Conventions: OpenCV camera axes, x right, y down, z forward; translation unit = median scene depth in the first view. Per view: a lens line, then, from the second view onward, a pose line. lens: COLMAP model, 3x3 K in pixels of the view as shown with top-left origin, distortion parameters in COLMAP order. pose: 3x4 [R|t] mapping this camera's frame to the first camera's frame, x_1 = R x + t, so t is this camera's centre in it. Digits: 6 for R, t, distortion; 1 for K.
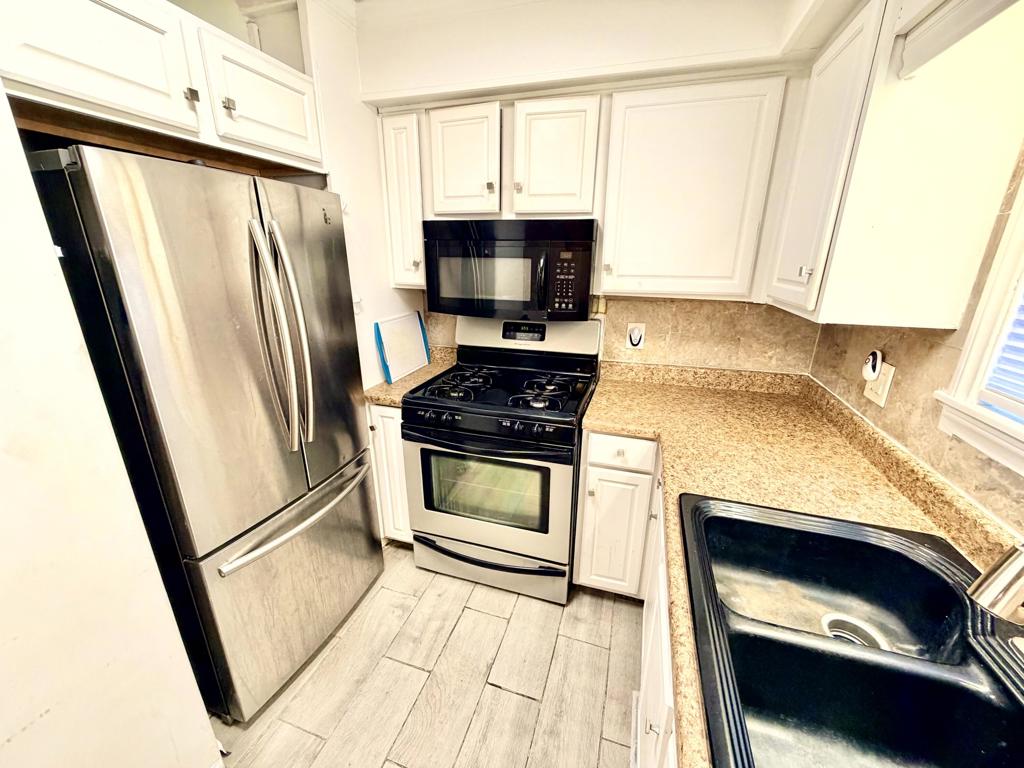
lens RADIAL K [[410.1, 0, 511.8], [0, 410.1, 385.7], [0, 0, 1]] dist [0.004334, -0.000793]
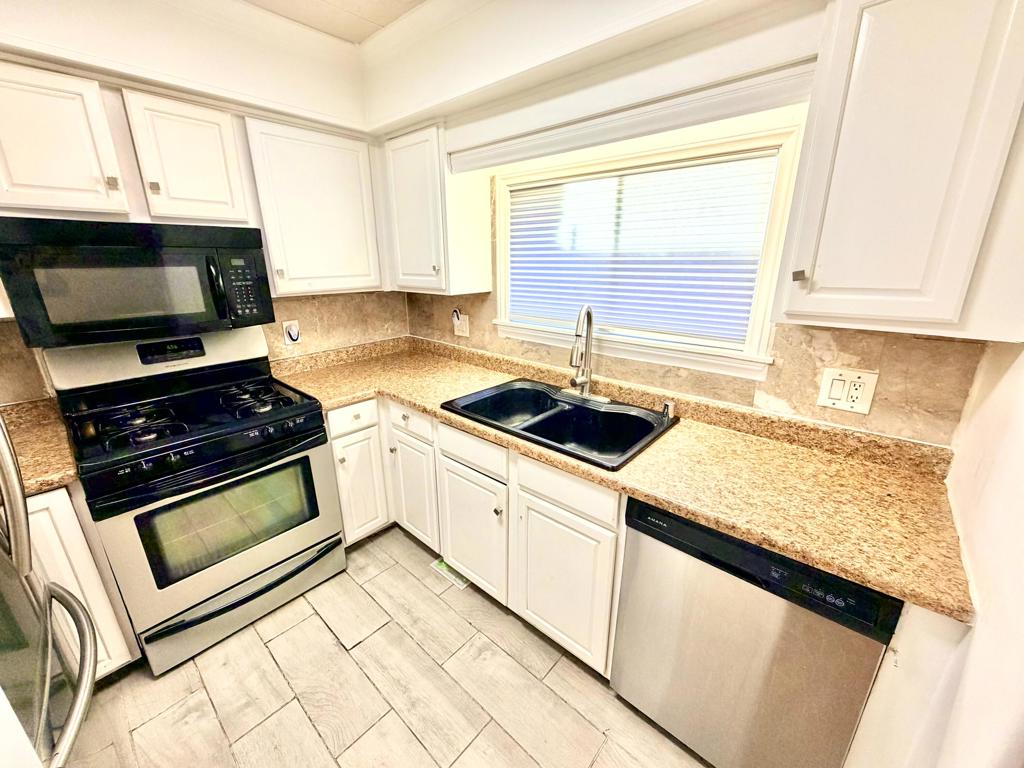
lens RADIAL K [[410.1, 0, 505.4], [0, 410.1, 385.3], [0, 0, 1]] dist [0.004334, -0.000793]
pose [[0.412697, -0.286106, 0.864768, -0.560119], [0.288355, 0.941598, 0.173912, -0.013906], [-0.864021, 0.177588, 0.471095, -0.005783]]
